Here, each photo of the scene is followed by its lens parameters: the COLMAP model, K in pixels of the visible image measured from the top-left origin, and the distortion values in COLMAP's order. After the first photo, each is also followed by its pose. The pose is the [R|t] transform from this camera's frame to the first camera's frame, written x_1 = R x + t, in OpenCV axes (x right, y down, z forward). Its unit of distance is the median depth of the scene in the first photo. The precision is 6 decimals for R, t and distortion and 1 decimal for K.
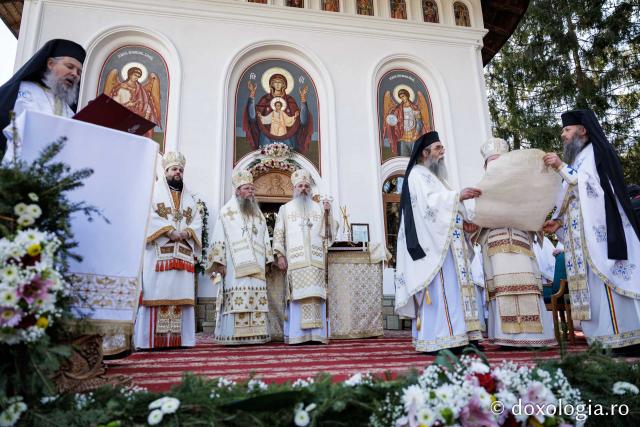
lens RADIAL K [[425.4, 0, 318.9], [0, 425.4, 214.2], [0, 0, 1]] dist [-0.002164, -0.000362]
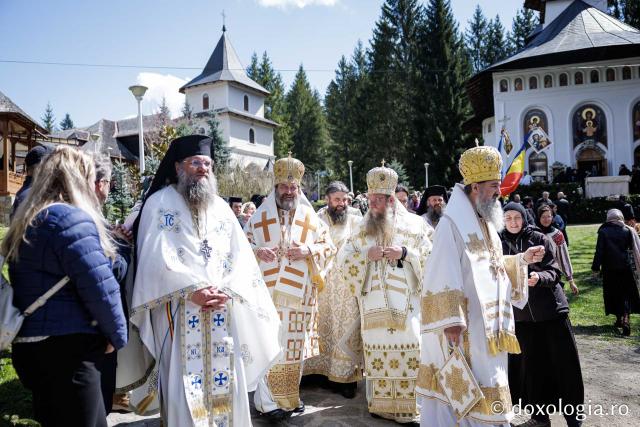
lens RADIAL K [[552.3, 0, 320.0], [0, 552.3, 213.5], [0, 0, 1]] dist [-0.008838, 0.006187]
pose [[0.874862, -0.019029, -0.483998, 0.091879], [0.118822, 0.977127, 0.176362, -0.522648], [0.469572, -0.211802, 0.857113, -2.942269]]
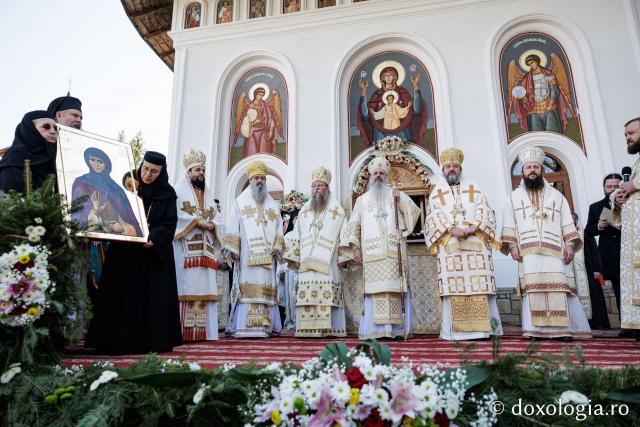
lens RADIAL K [[425.4, 0, 318.9], [0, 425.4, 214.2], [0, 0, 1]] dist [-0.002164, -0.000362]
pose [[0.923800, -0.075362, -0.375385, 0.103456], [0.080301, 0.996768, -0.002495, 0.002379], [0.374360, -0.027838, 0.926865, 0.009594]]
